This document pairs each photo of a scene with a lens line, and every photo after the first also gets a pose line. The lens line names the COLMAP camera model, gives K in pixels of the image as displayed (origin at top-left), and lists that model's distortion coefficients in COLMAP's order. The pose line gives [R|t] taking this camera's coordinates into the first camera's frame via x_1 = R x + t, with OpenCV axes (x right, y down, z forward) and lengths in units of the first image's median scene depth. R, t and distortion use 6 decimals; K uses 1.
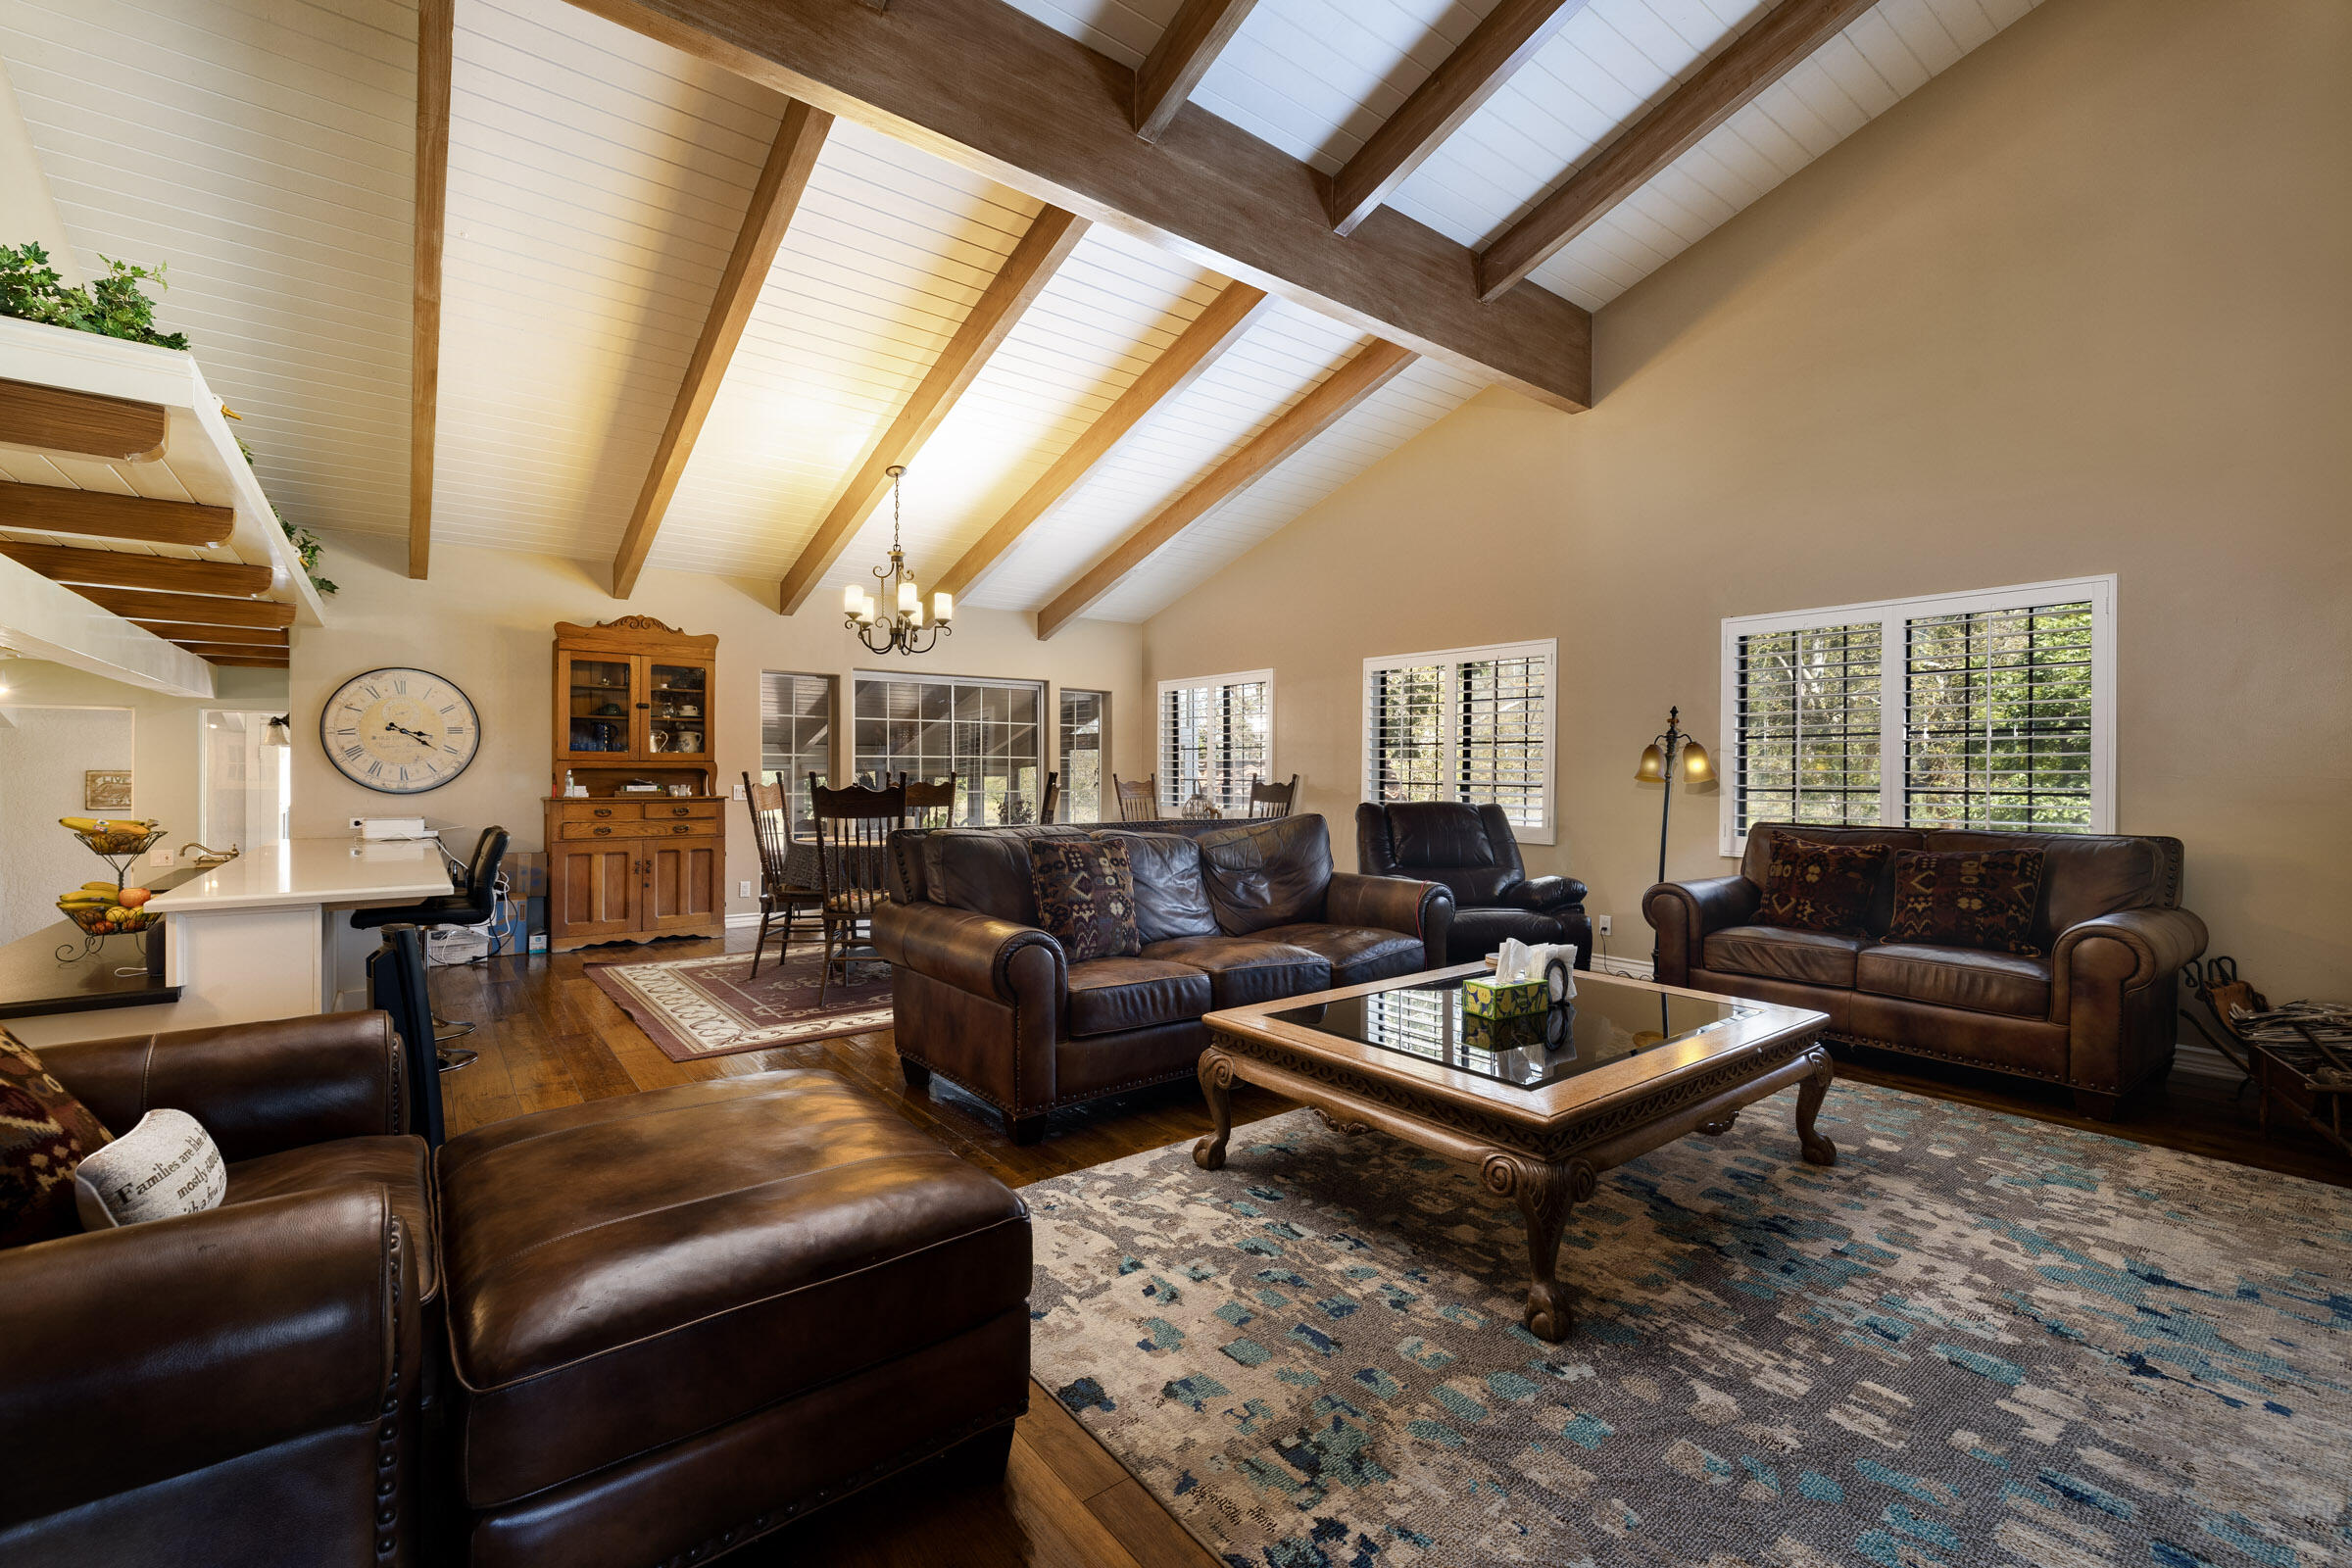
lens RADIAL K [[992.0, 0, 1177.0], [0, 992.0, 780.4], [0, 0, 1]] dist [-0.000465, -0.000081]
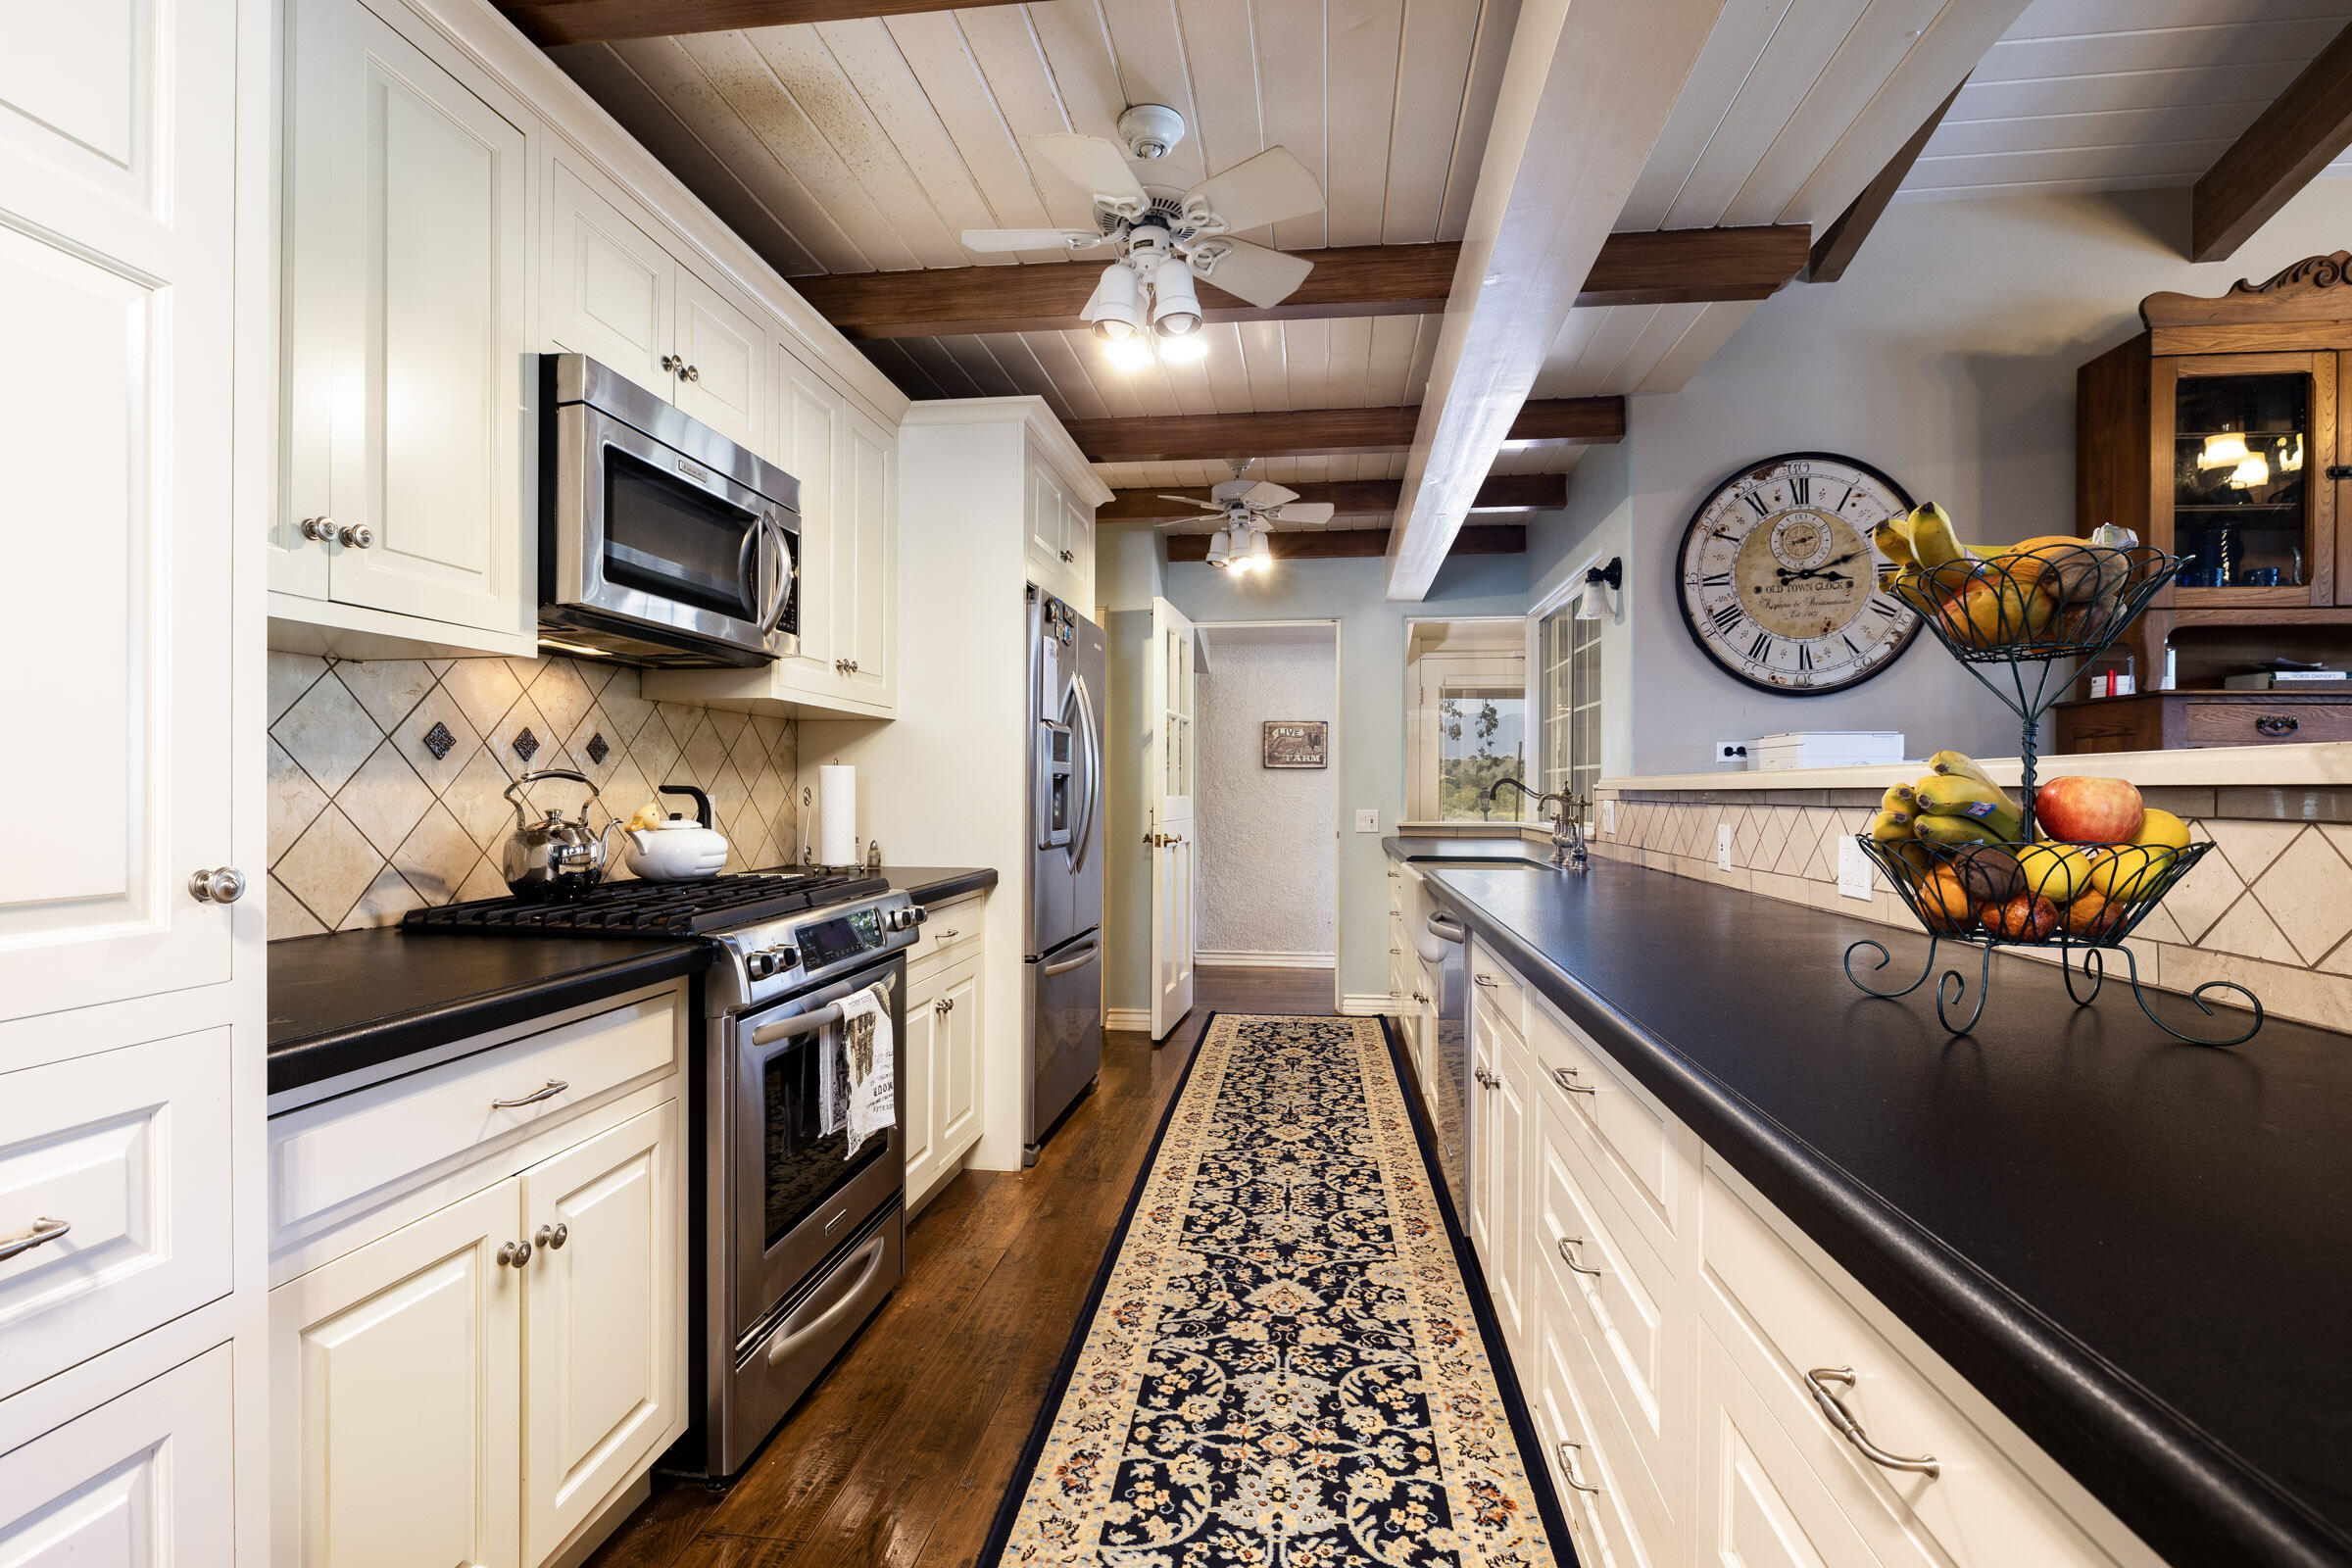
lens RADIAL K [[1091.3, 0, 1179.0], [0, 1091.3, 791.1], [0, 0, 1]] dist [0.000658, 0.000145]
pose [[0.700691, -0.000866, -0.713465, -0.607459], [-0.005748, 0.999960, -0.006859, 0.069833], [0.713442, 0.008907, 0.700658, 0.370564]]
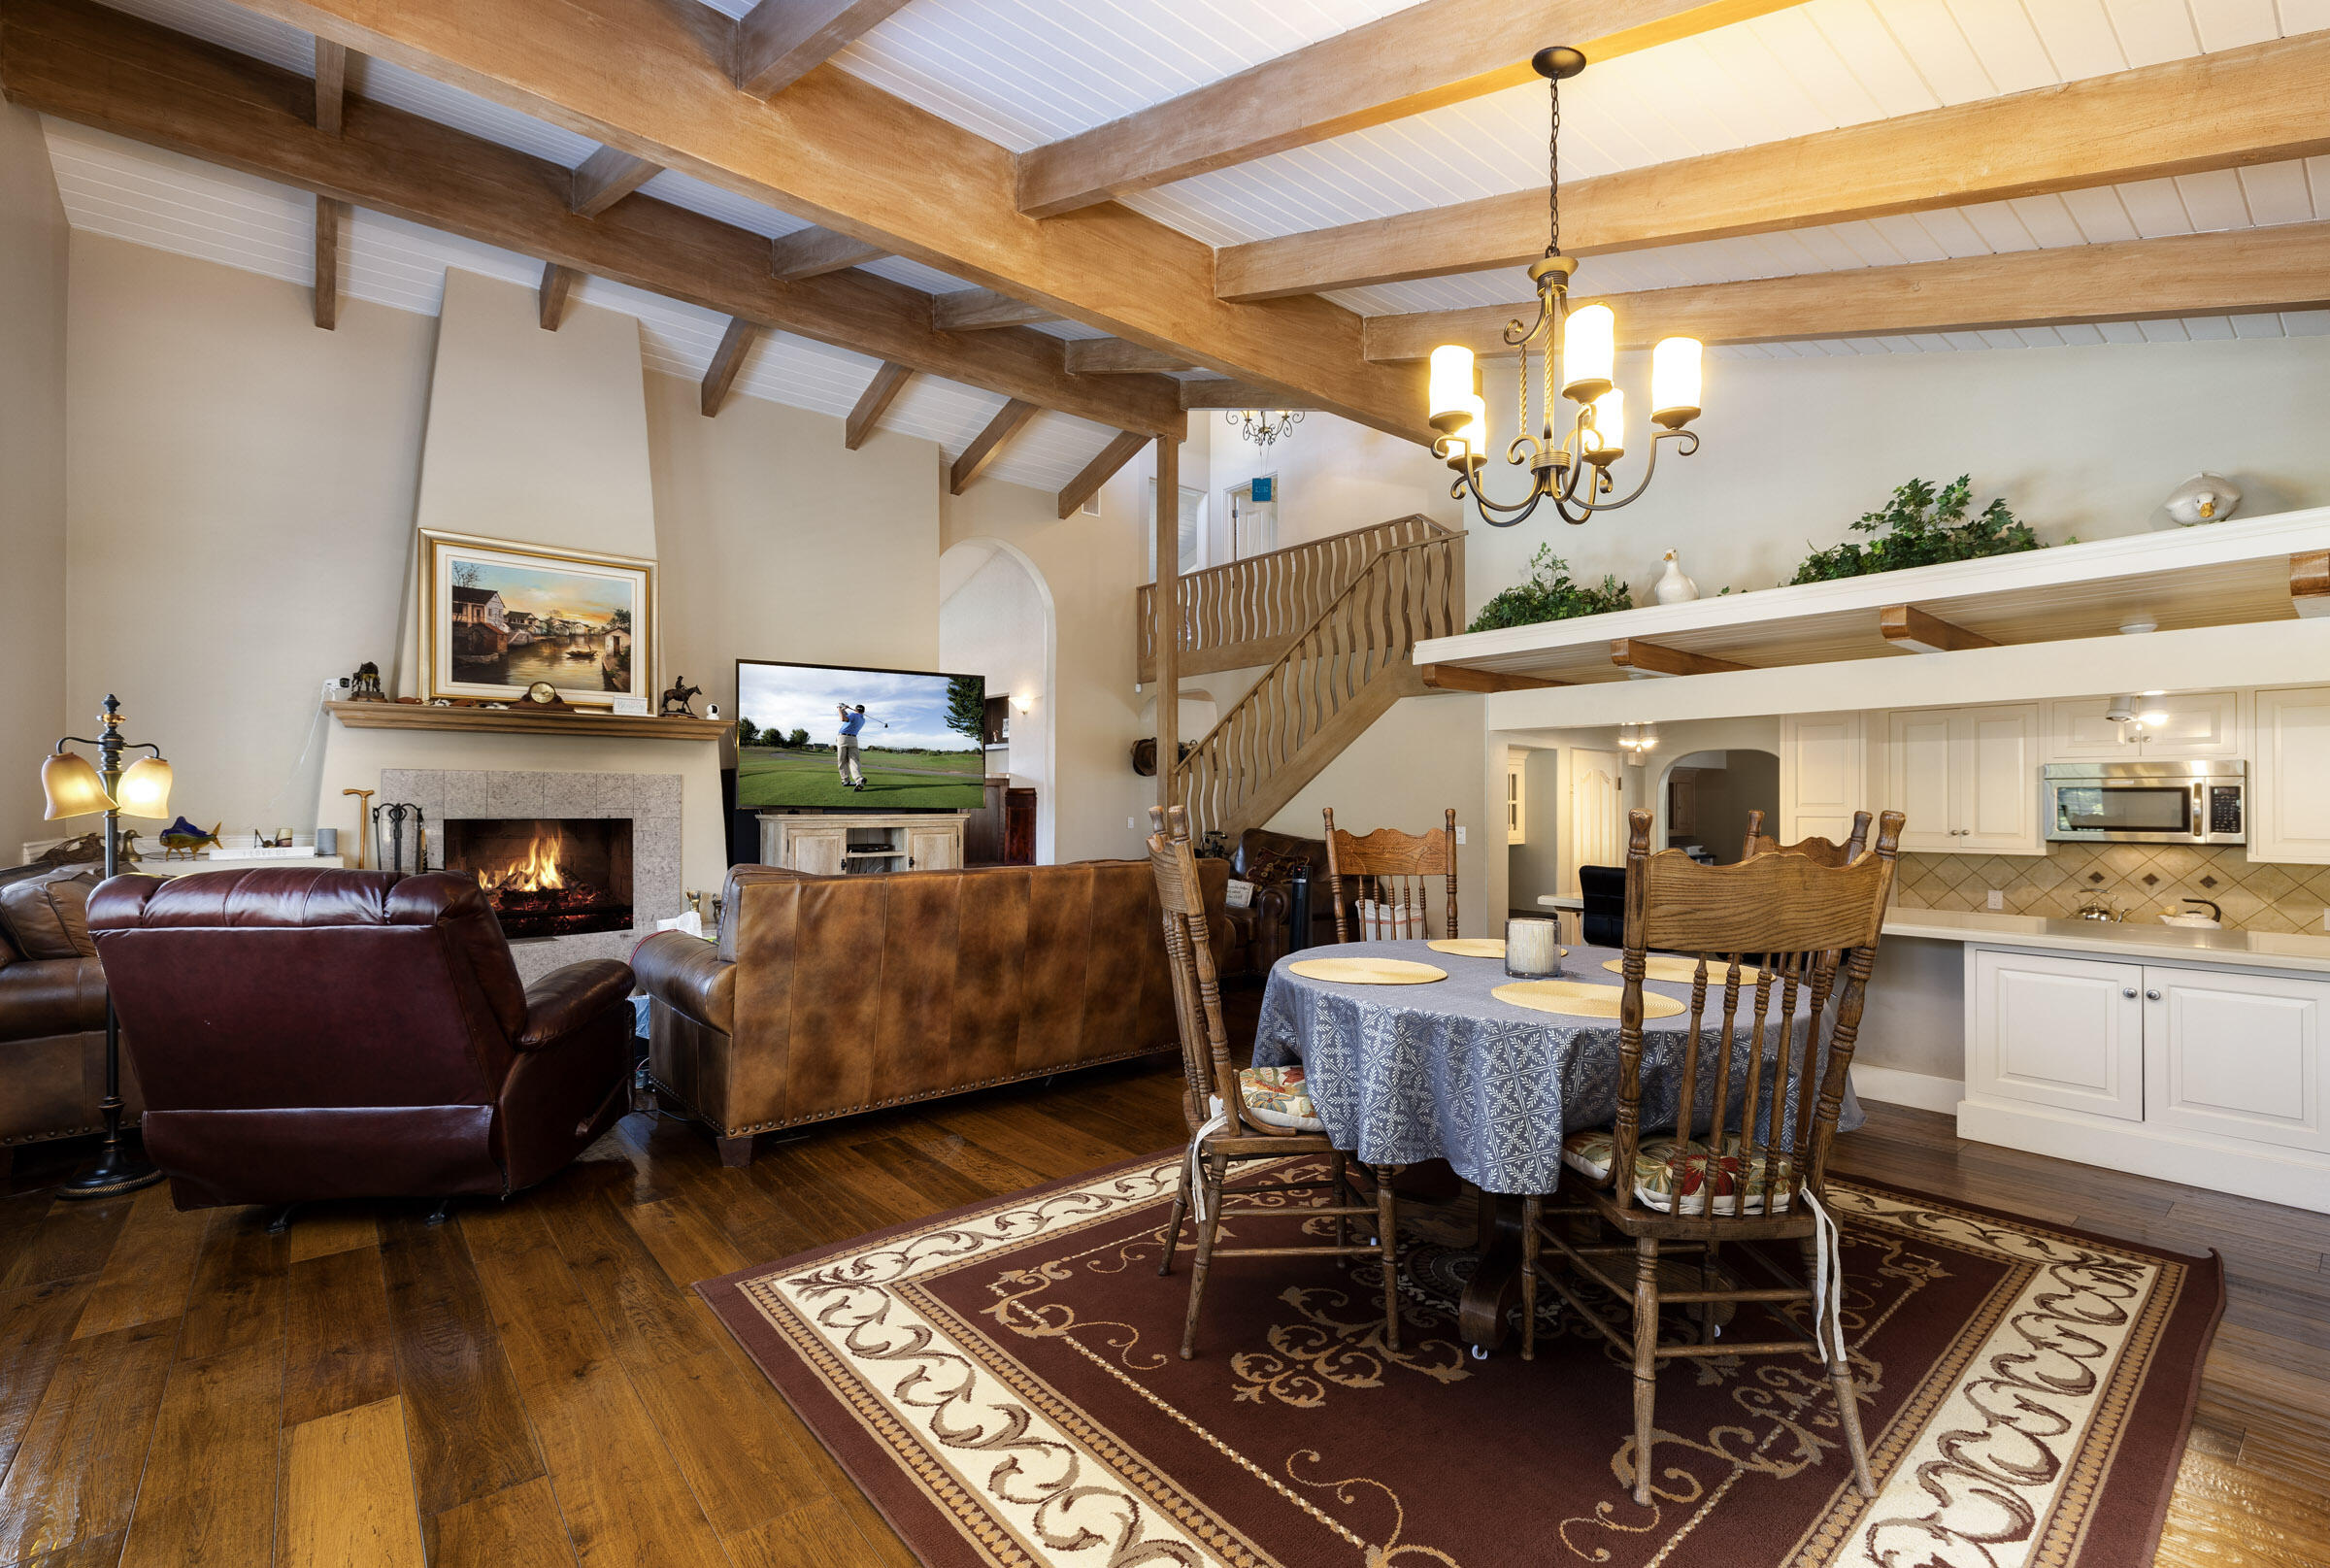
lens RADIAL K [[1014.0, 0, 1164.9], [0, 1014.0, 797.8], [0, 0, 1]] dist [0.000470, 0.000063]
pose [[-0.999356, -0.005463, -0.035468, -0.106042], [-0.005396, 0.999983, -0.001978, -0.013195], [0.035478, -0.001785, -0.999369, 1.345696]]
